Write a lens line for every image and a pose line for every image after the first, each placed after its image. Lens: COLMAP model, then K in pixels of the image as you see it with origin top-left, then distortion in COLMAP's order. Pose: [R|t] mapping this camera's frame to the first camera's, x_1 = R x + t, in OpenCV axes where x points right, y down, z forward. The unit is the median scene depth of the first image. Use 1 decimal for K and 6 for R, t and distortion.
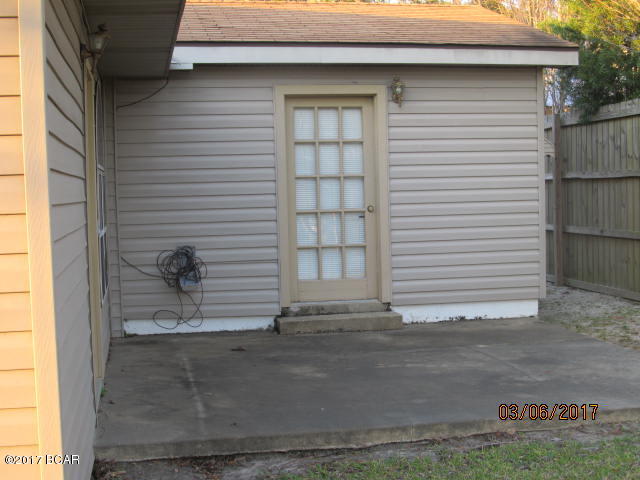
lens RADIAL K [[929.3, 0, 320.0], [0, 929.3, 240.0], [0, 0, 1]] dist [-0.121808, 0.075276]
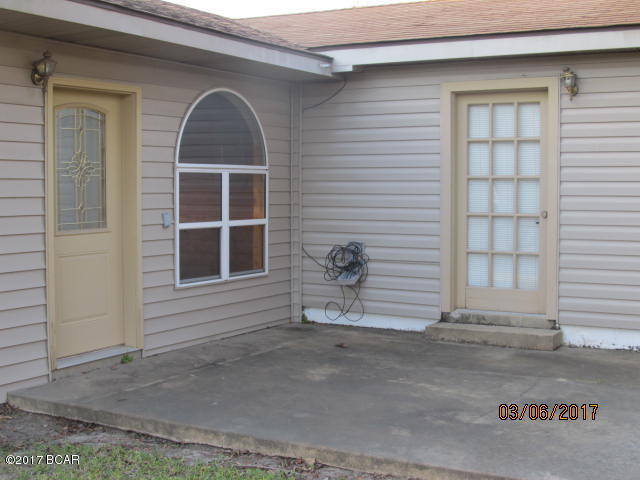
lens RADIAL K [[929.3, 0, 320.0], [0, 929.3, 240.0], [0, 0, 1]] dist [-0.121808, 0.075276]
pose [[0.757928, 0.062431, -0.649344, 0.488595], [-0.054560, 0.997989, 0.032268, -0.026756], [0.650053, 0.010971, 0.759810, 0.183238]]
